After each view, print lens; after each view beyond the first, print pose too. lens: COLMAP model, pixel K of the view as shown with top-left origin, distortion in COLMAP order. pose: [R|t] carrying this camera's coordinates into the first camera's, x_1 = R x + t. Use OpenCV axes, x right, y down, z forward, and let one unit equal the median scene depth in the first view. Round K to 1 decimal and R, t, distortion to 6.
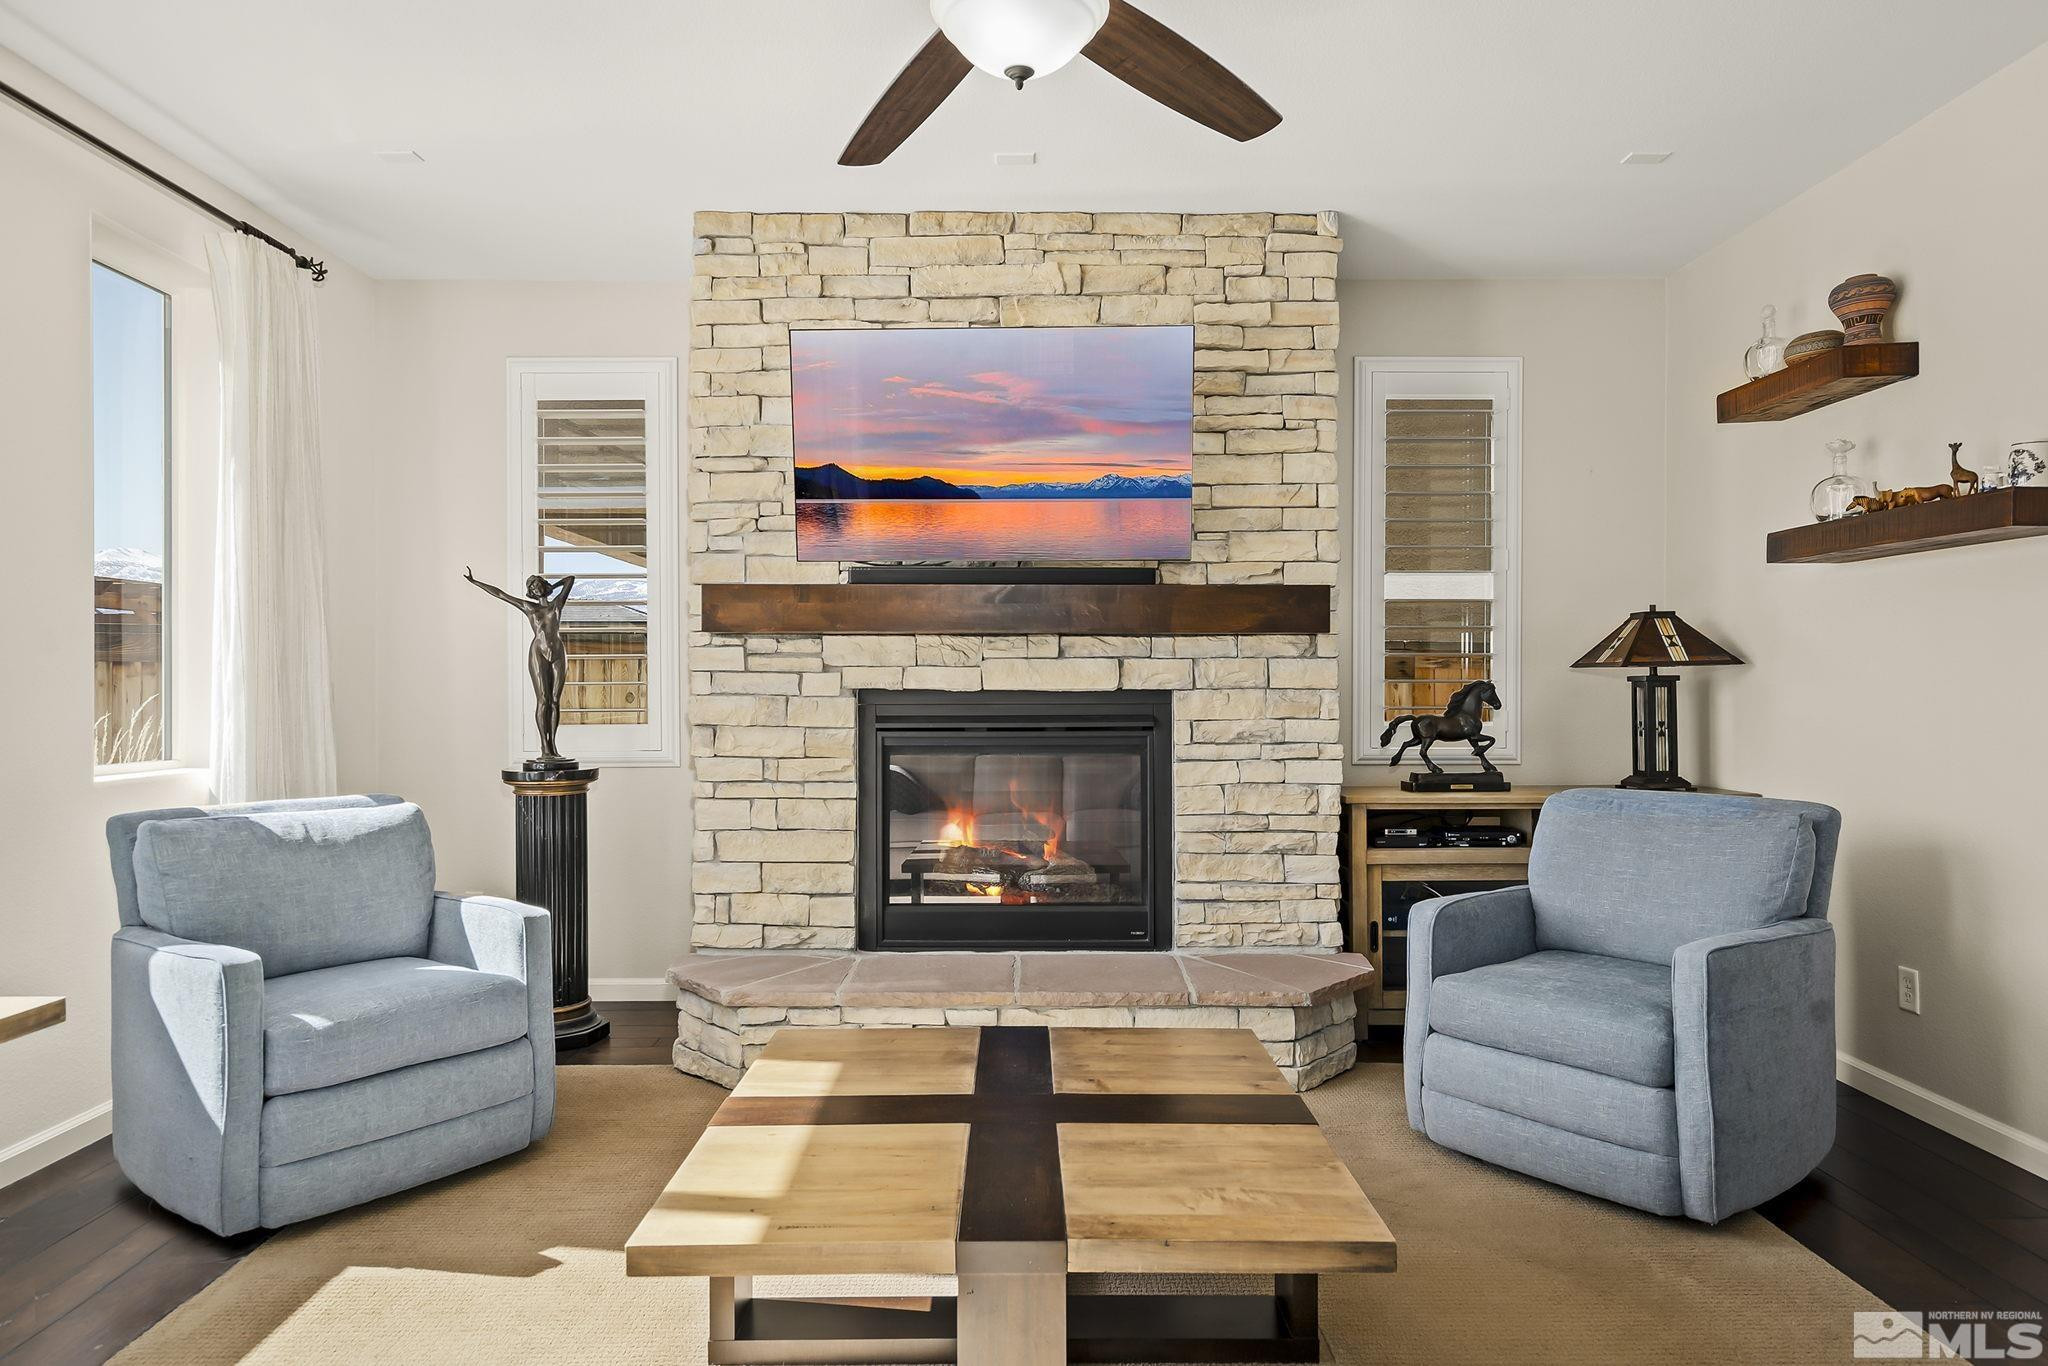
lens RADIAL K [[1188.3, 0, 1005.3], [0, 1188.3, 689.9], [0, 0, 1]] dist [0.004252, 0.002281]
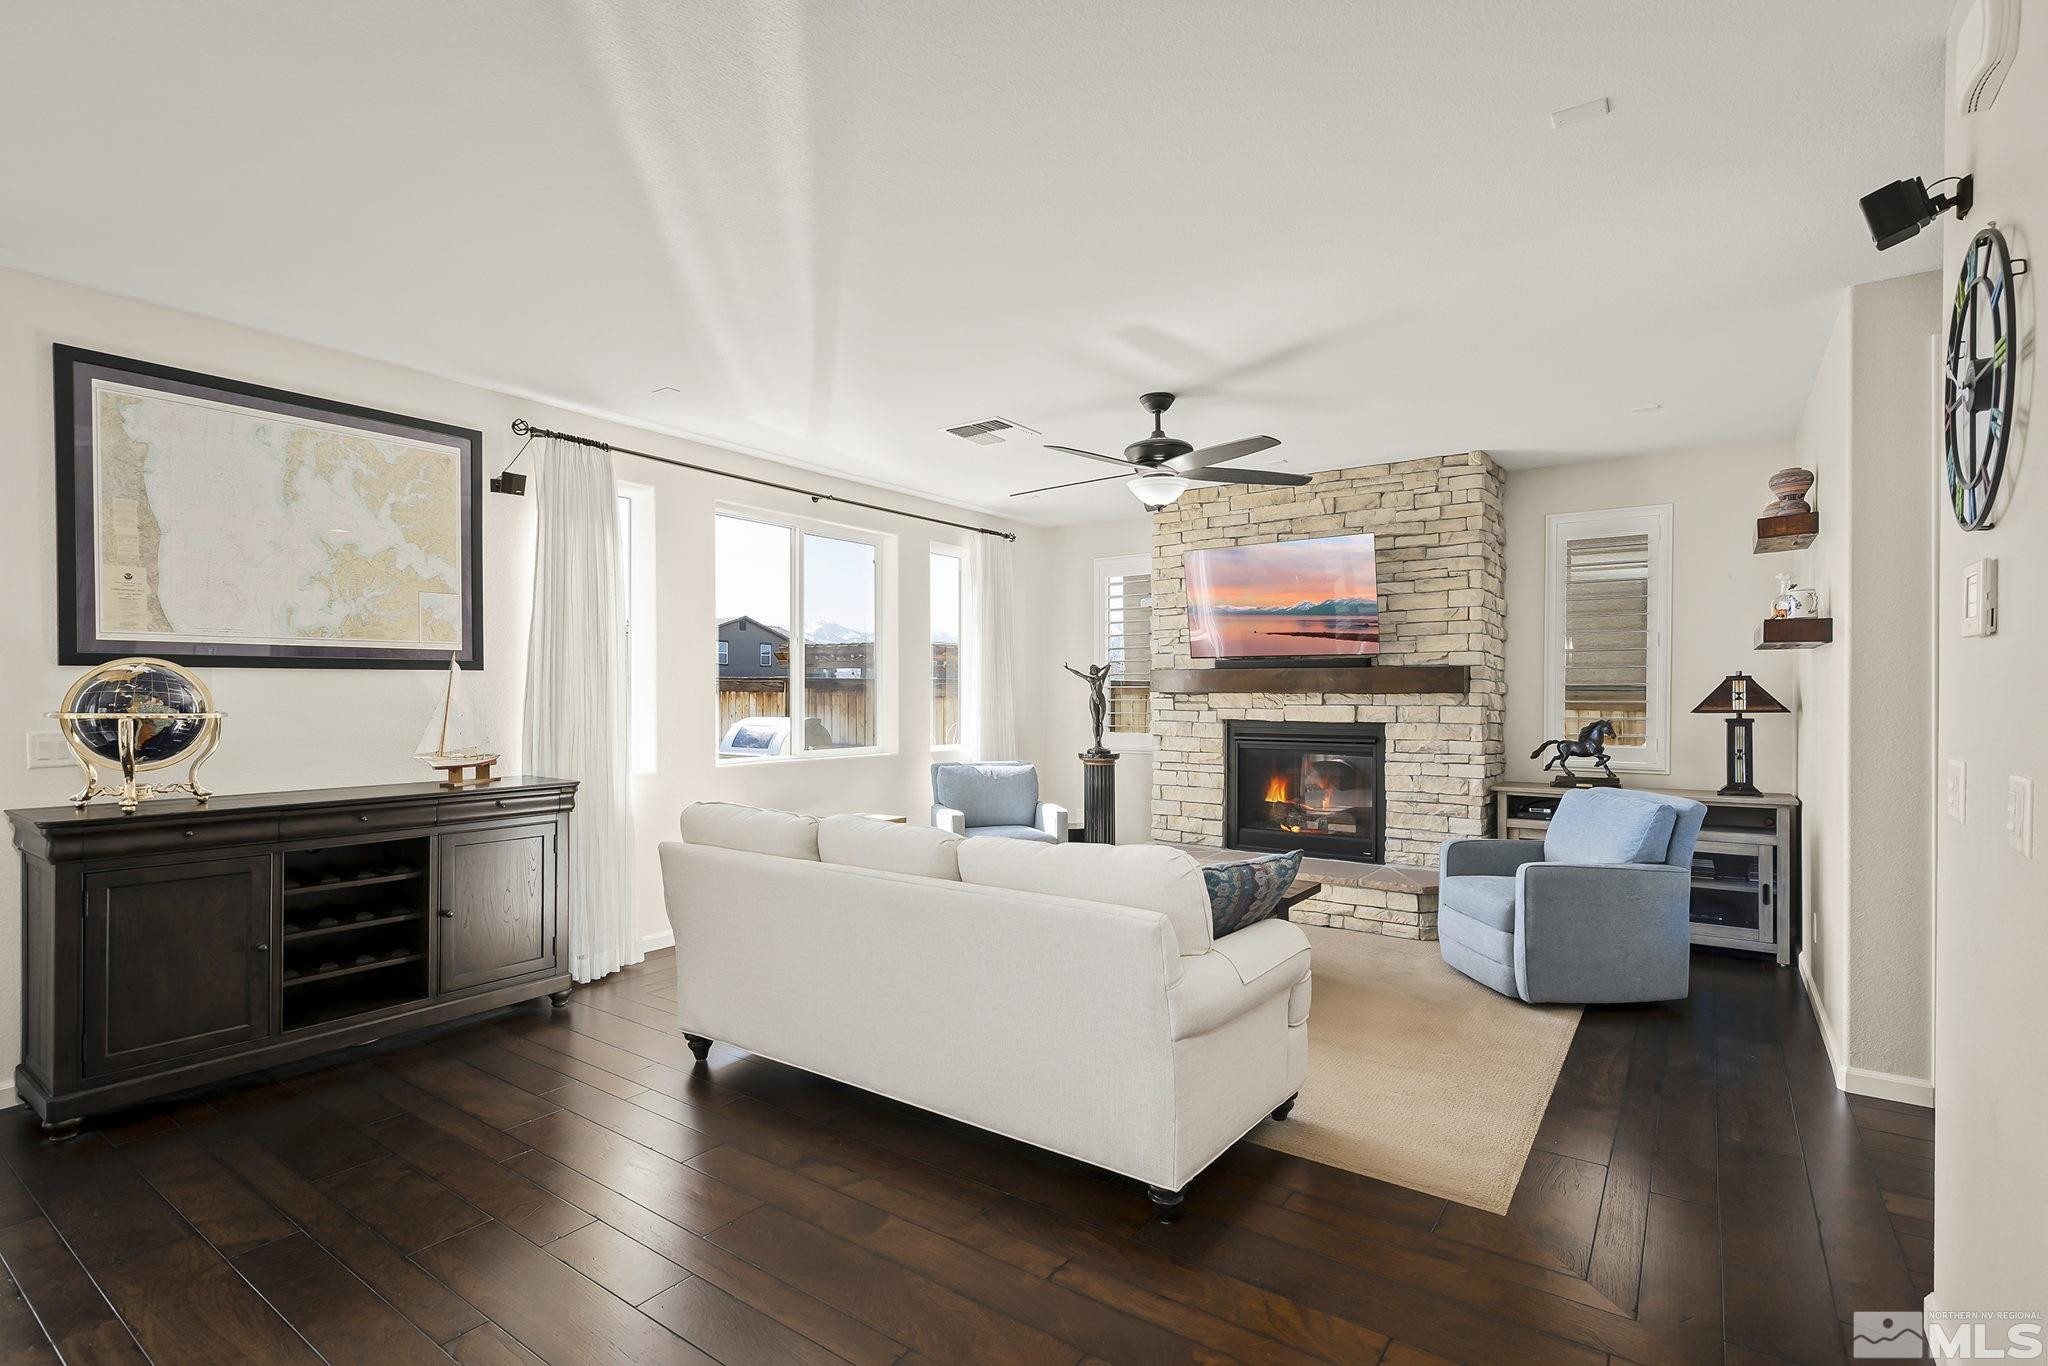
lens RADIAL K [[950.3, 0, 1032.6], [0, 950.3, 694.1], [0, 0, 1]] dist [0.002050, 0.000544]
pose [[0.816471, 0.001863, -0.577383, 0.546131], [-0.001004, 0.999998, 0.001807, -0.046750], [0.577385, -0.000895, 0.816471, -0.515489]]
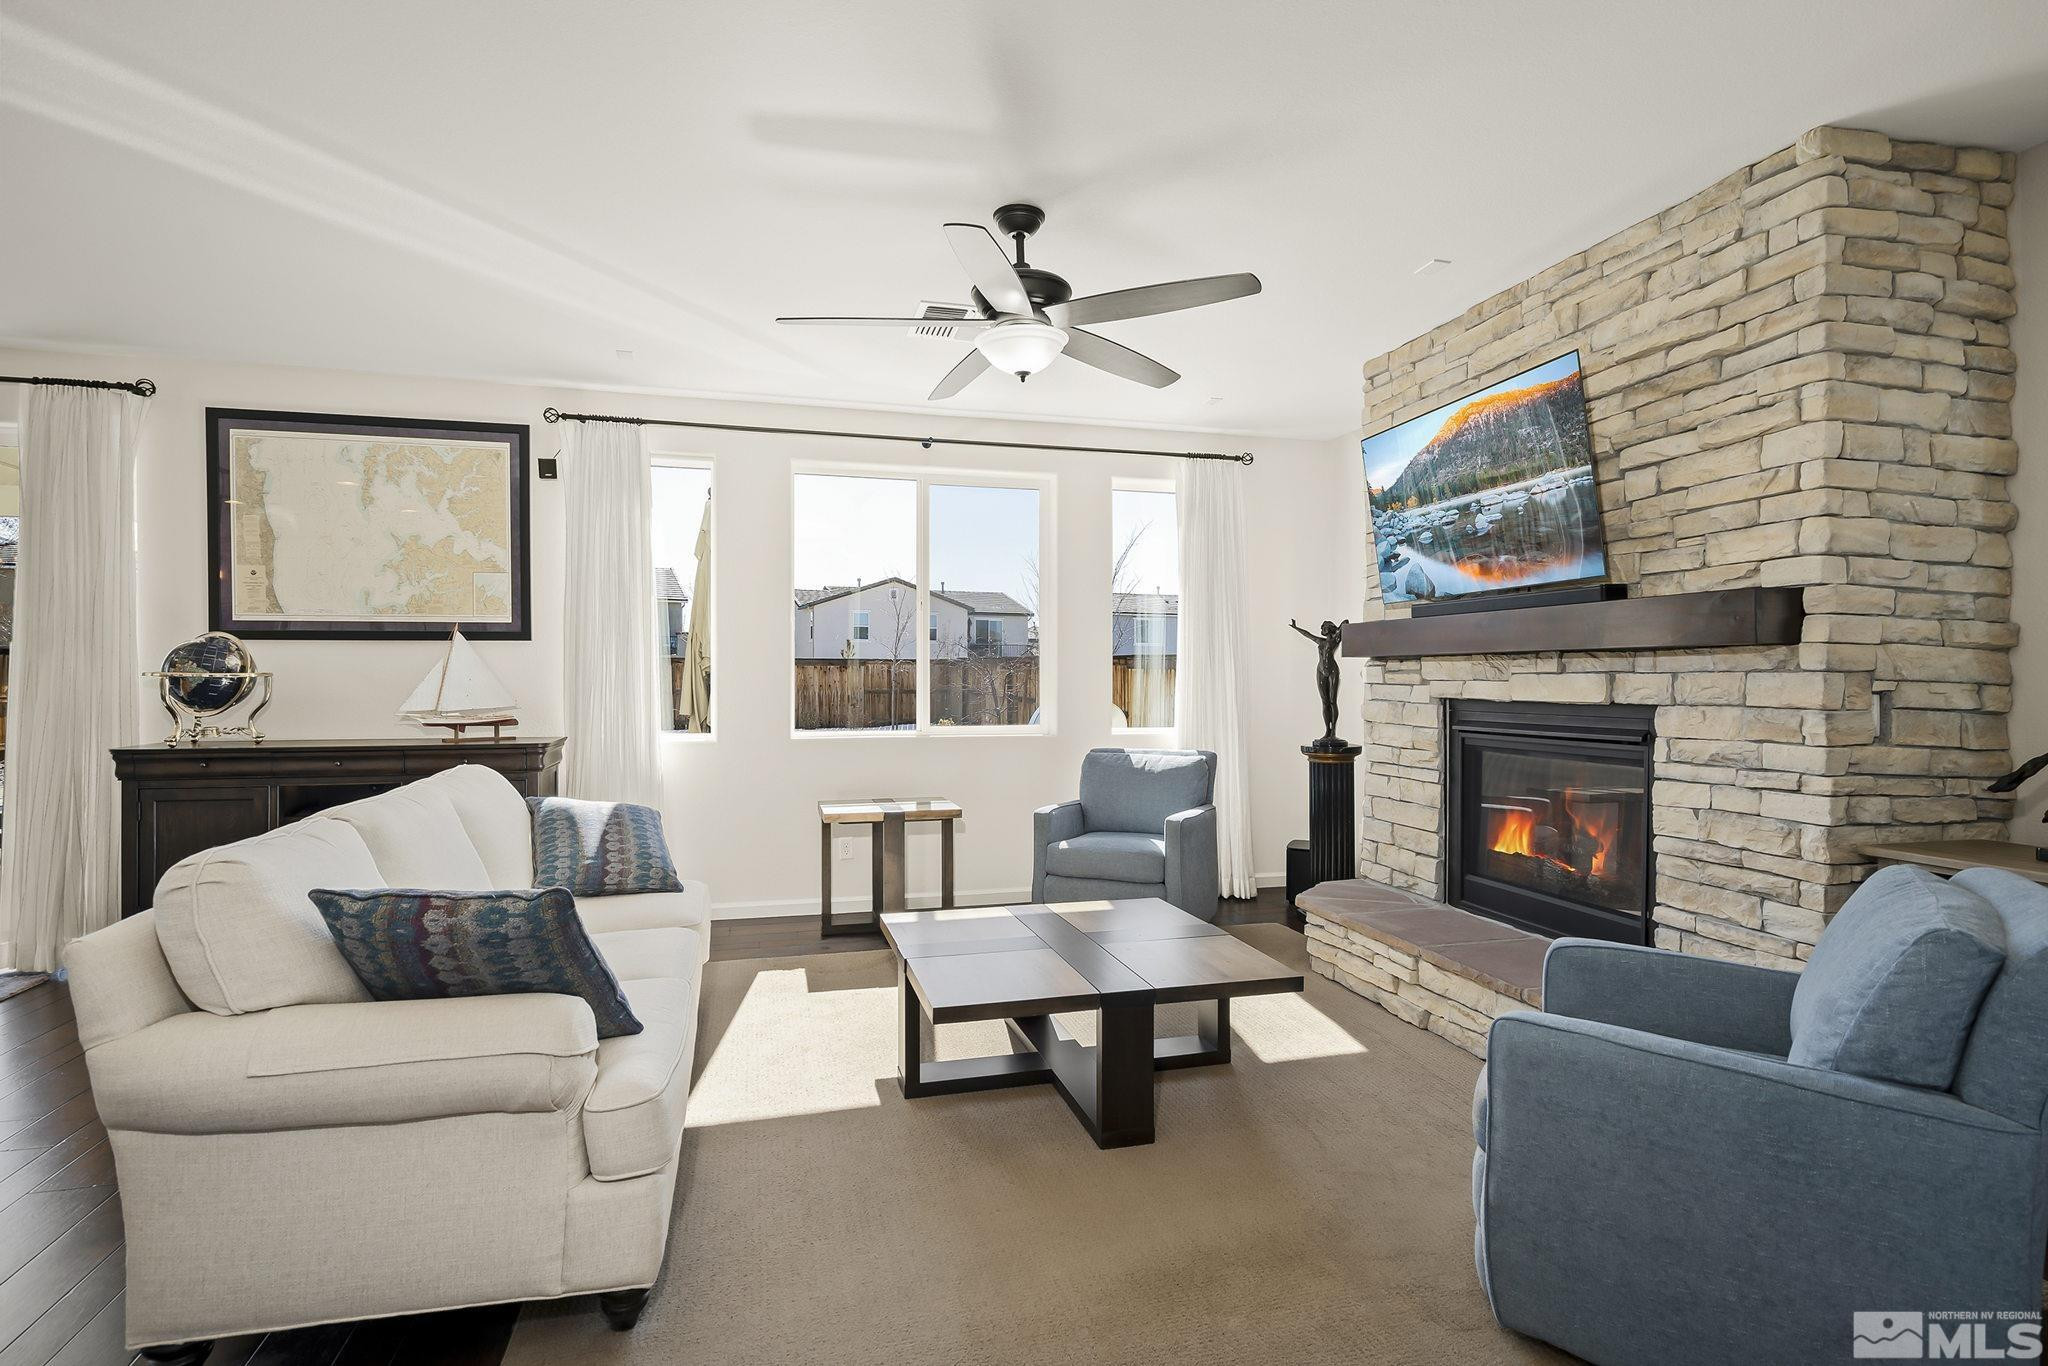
lens RADIAL K [[998.9, 0, 1033.3], [0, 998.9, 677.3], [0, 0, 1]] dist [0.005242, -0.000636]
pose [[0.264645, -0.000988, -0.964345, 0.798125], [0.000691, 0.999999, -0.000835, -0.022584], [0.964346, -0.000446, 0.264645, 0.294173]]
